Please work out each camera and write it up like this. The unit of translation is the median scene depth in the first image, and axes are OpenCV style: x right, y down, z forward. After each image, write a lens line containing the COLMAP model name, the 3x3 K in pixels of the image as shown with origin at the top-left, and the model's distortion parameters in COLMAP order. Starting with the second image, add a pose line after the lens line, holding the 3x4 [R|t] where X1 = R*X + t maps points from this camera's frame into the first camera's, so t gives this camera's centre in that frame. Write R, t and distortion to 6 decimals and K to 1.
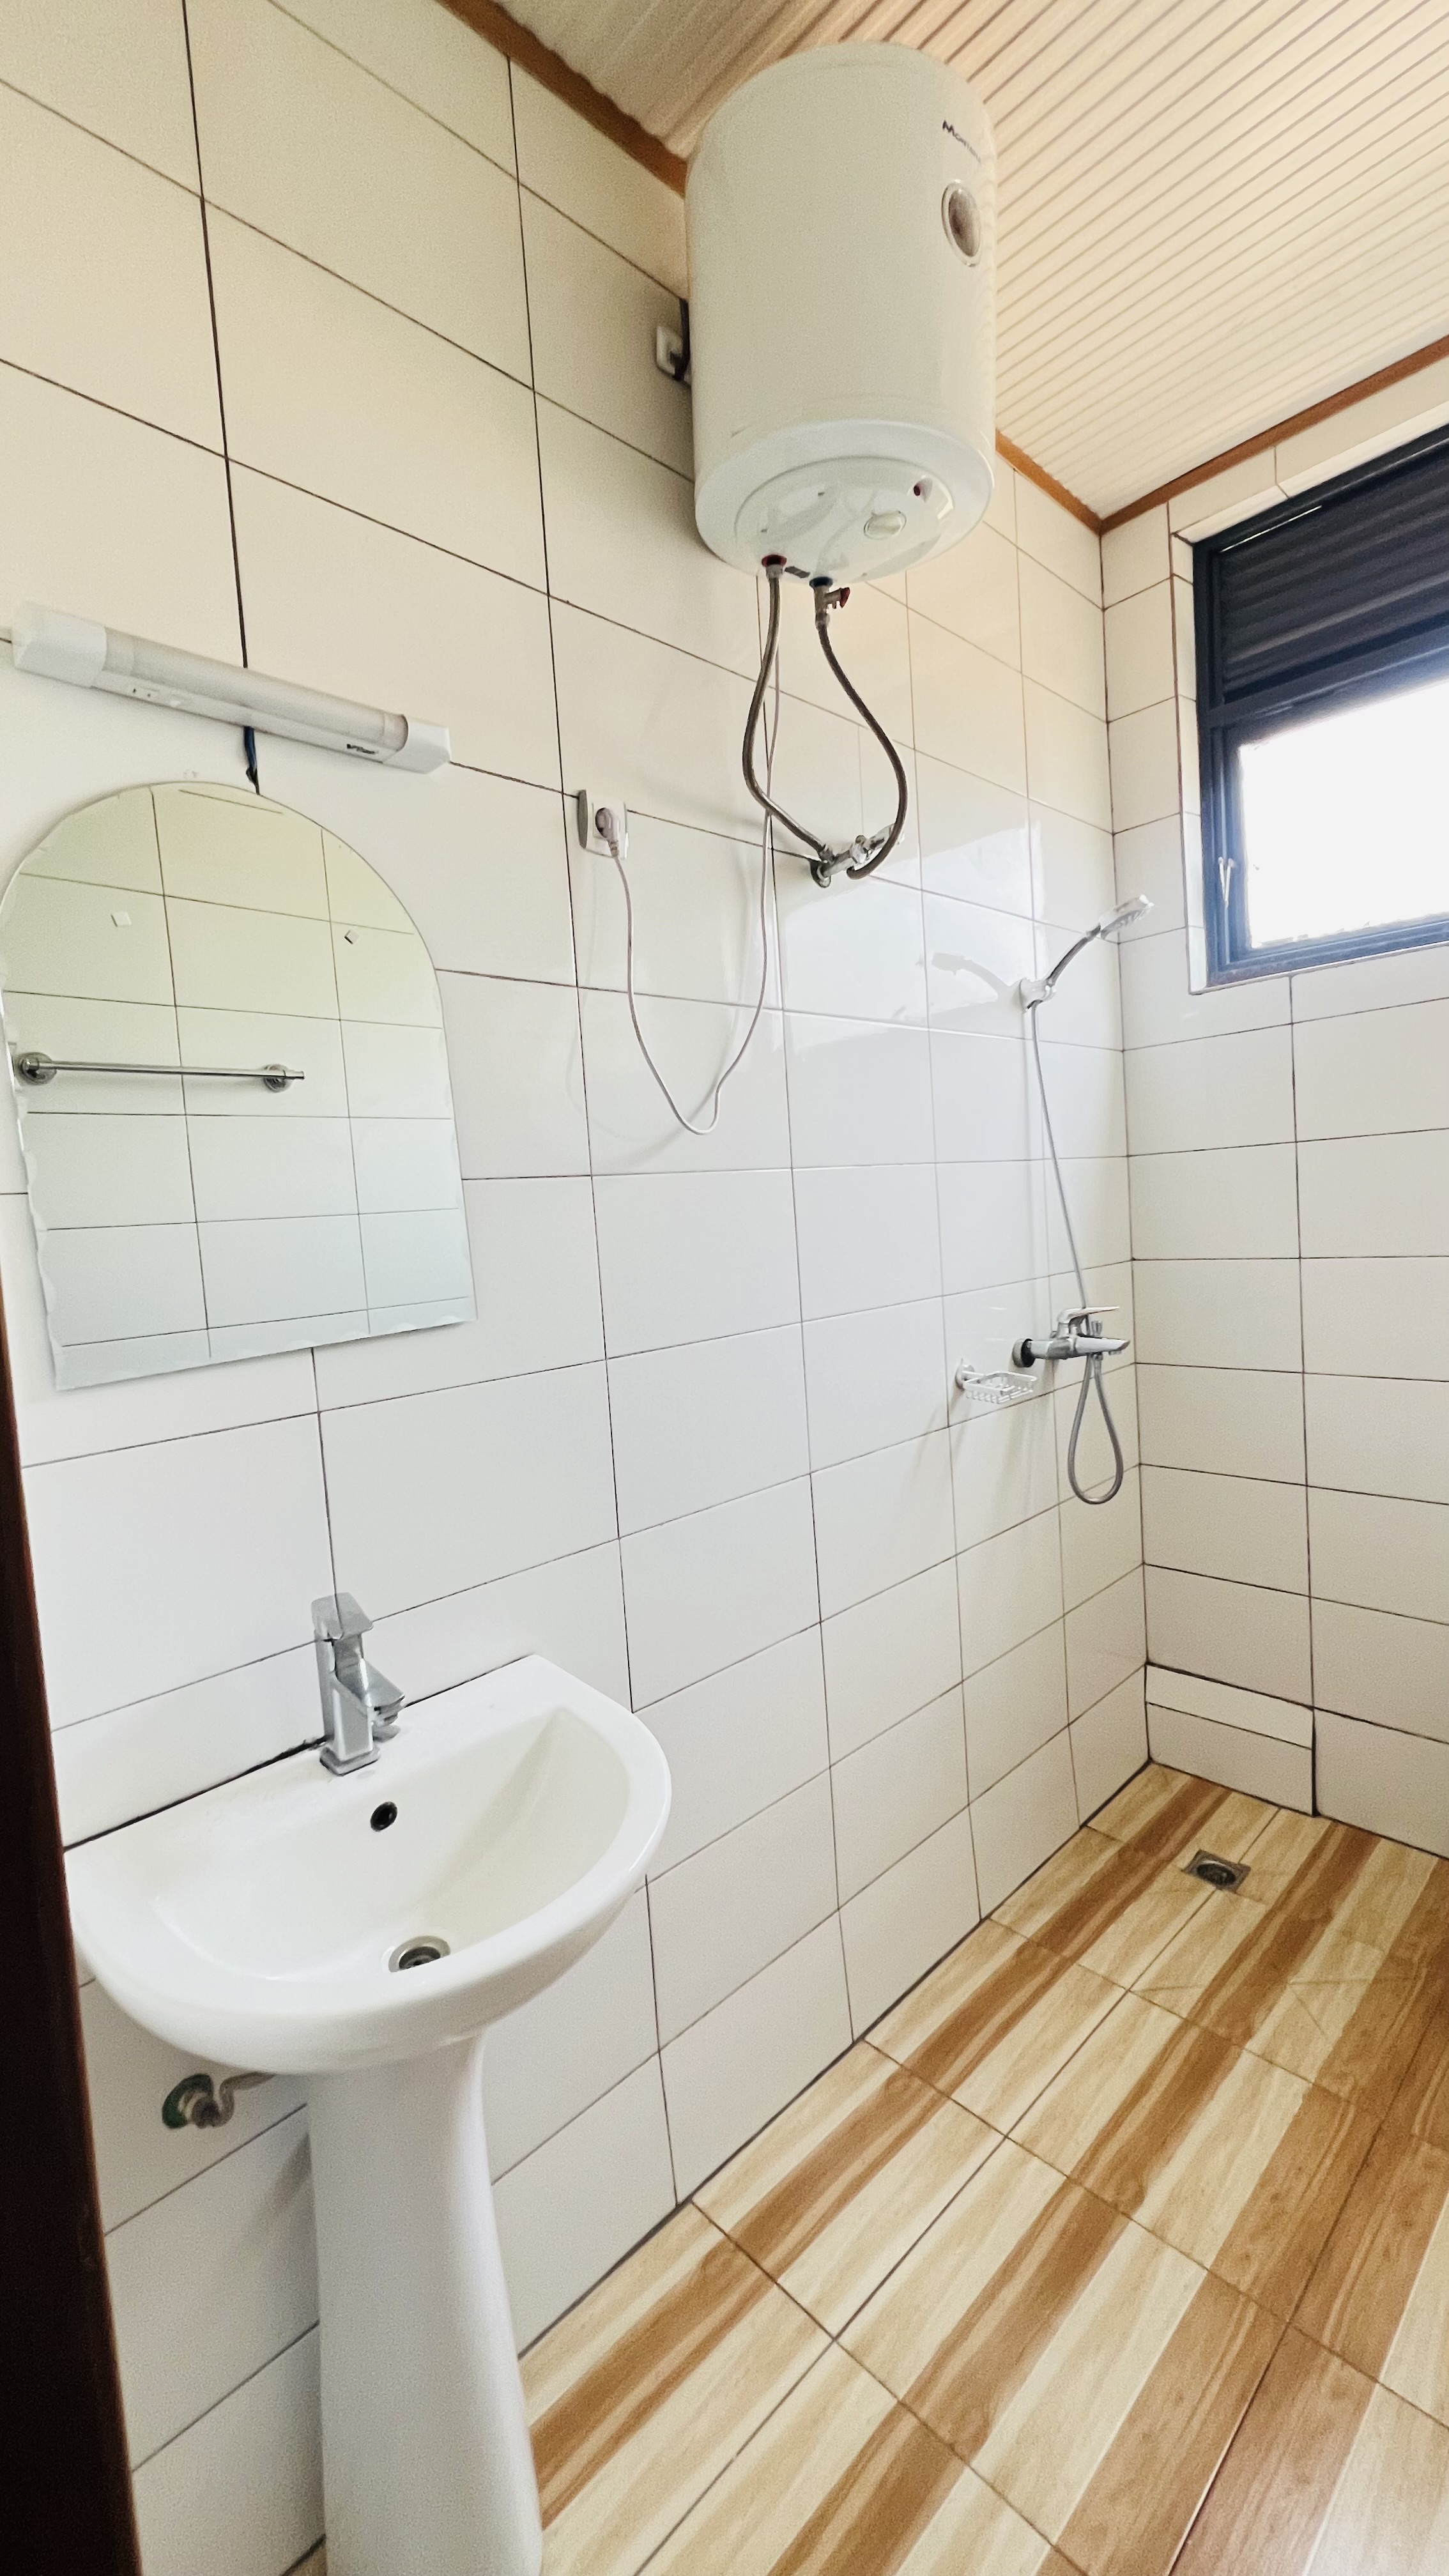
lens RADIAL K [[1071.9, 0, 711.2], [0, 1071.9, 1284.5], [0, 0, 1]] dist [-0.002812, -0.000586]
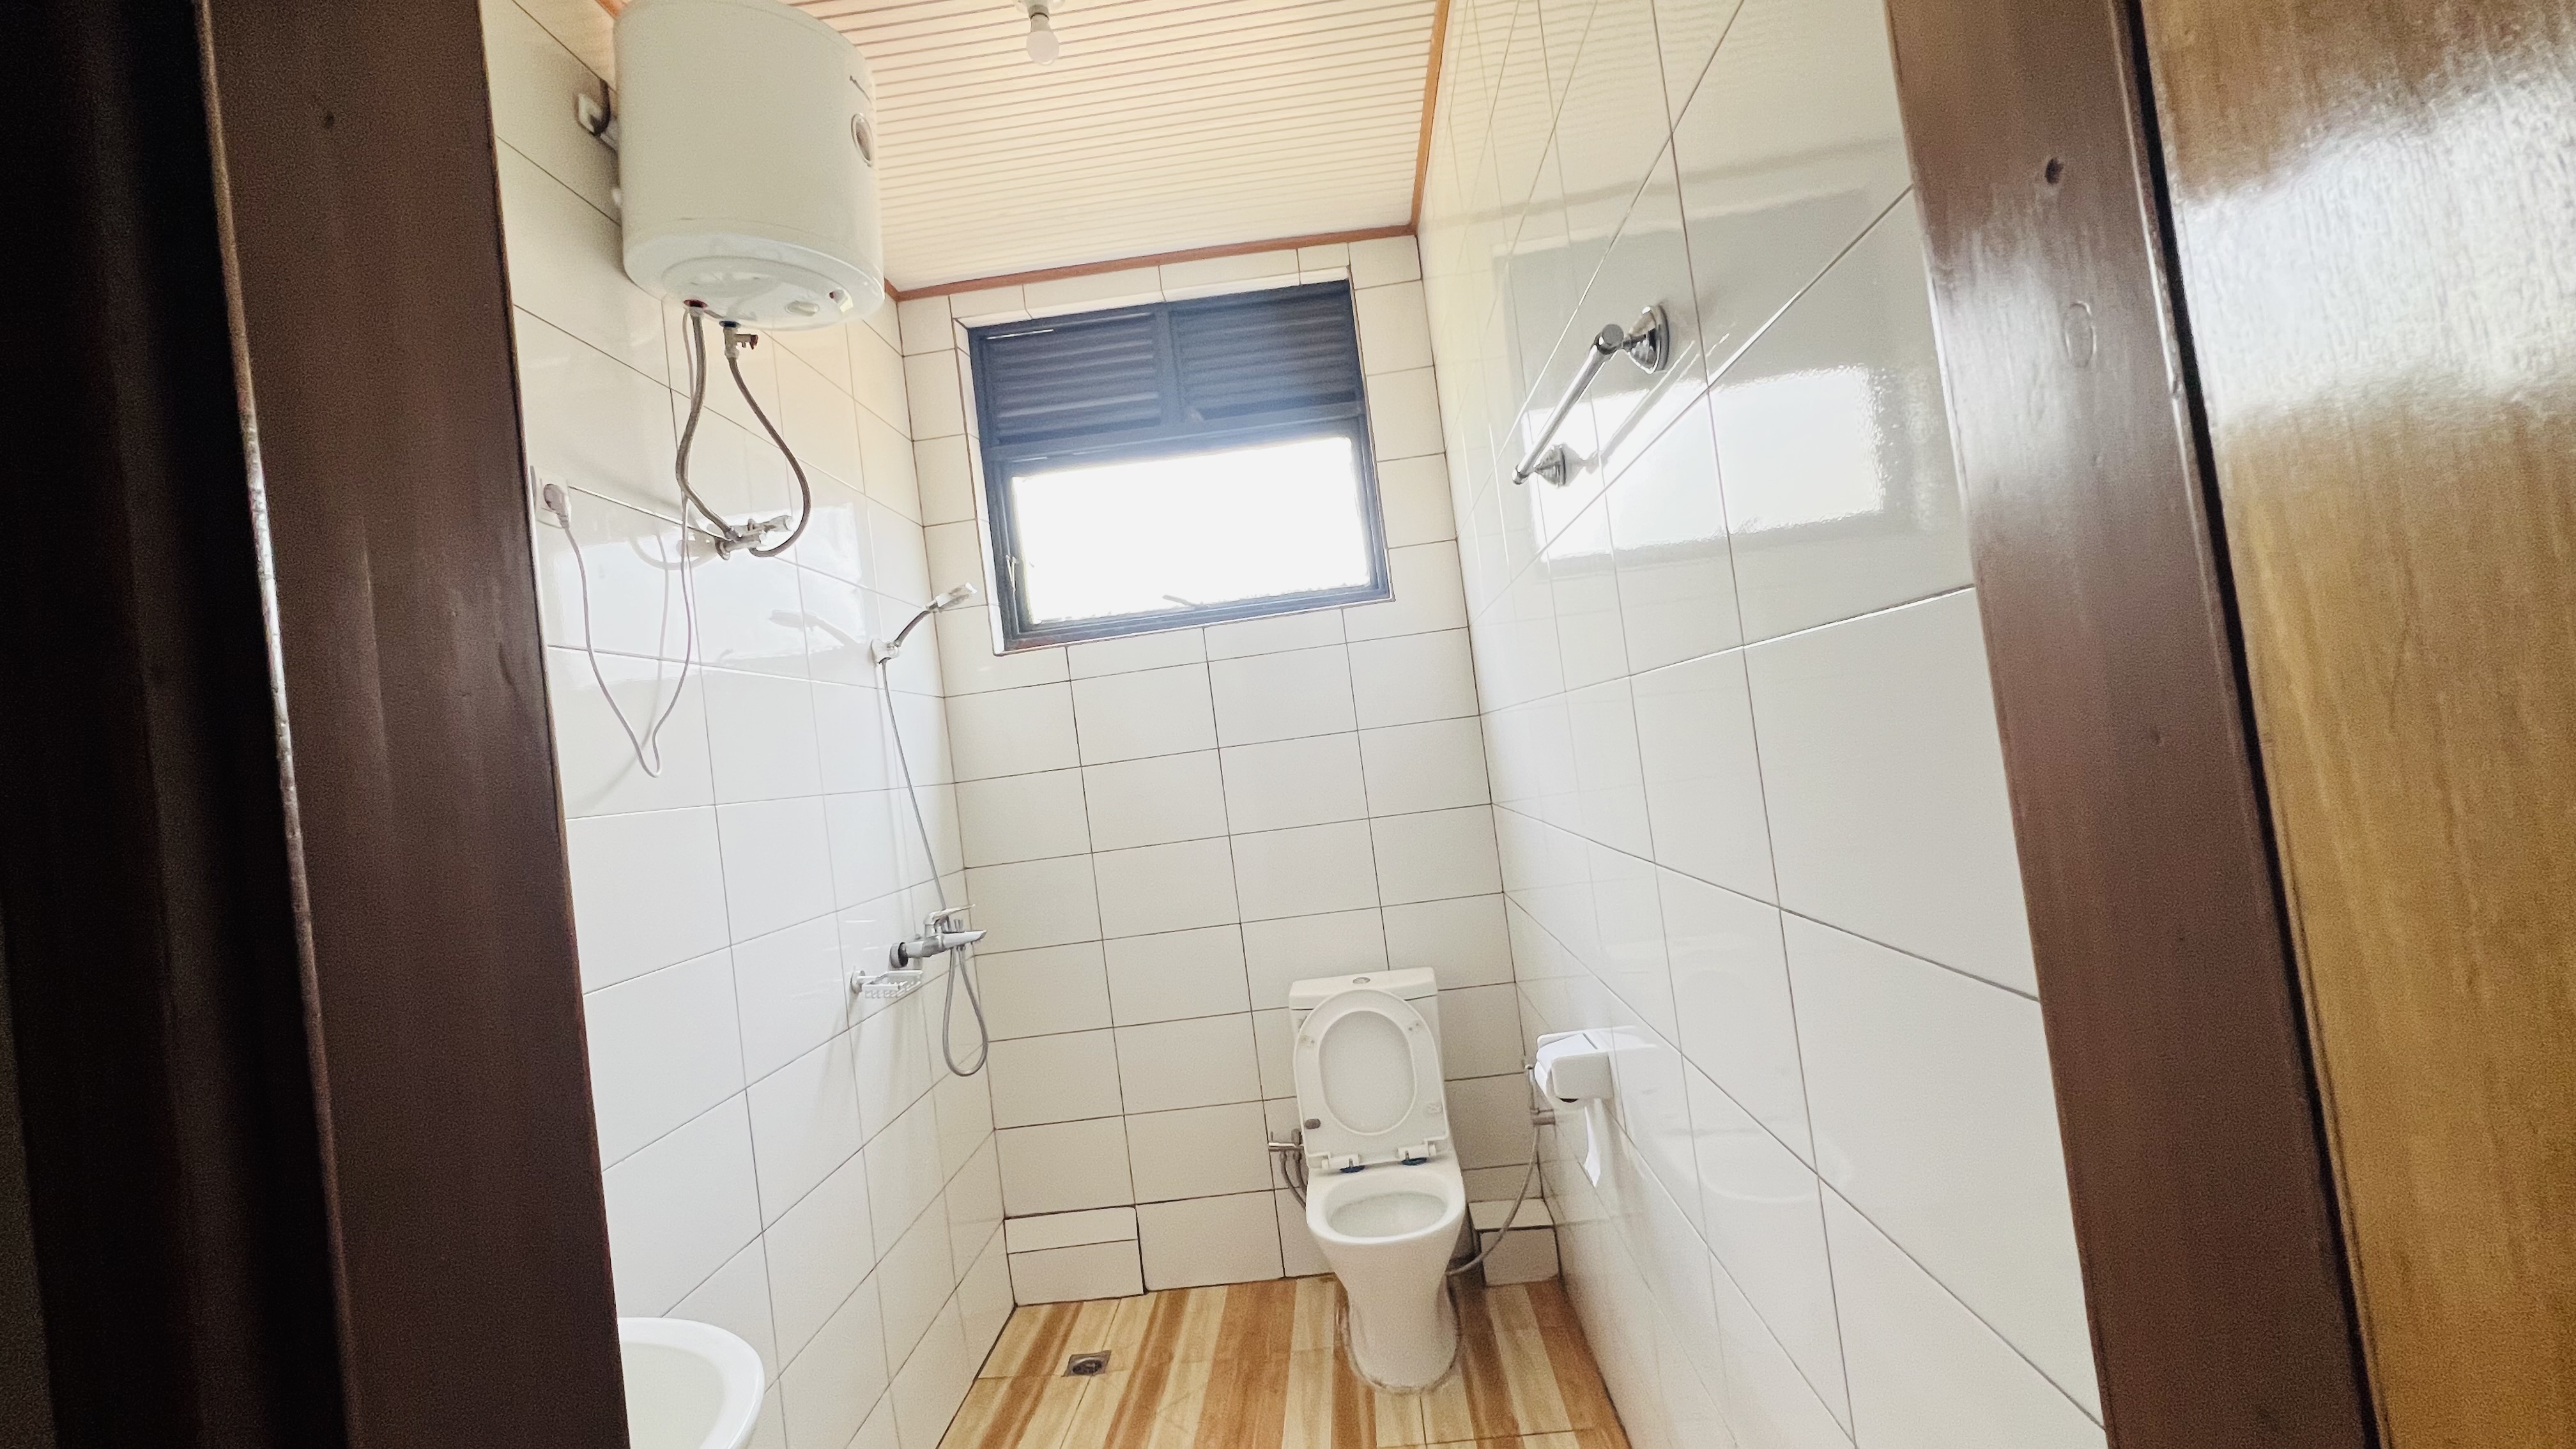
lens RADIAL K [[1071.9, 0, 1277.0], [0, 1071.9, 733.4], [0, 0, 1]] dist [-0.002812, -0.000586]
pose [[0.735851, -0.011718, 0.677042, -0.188427], [0.126829, 0.984541, -0.120806, 0.019837], [-0.665160, 0.174764, 0.725961, -0.151946]]
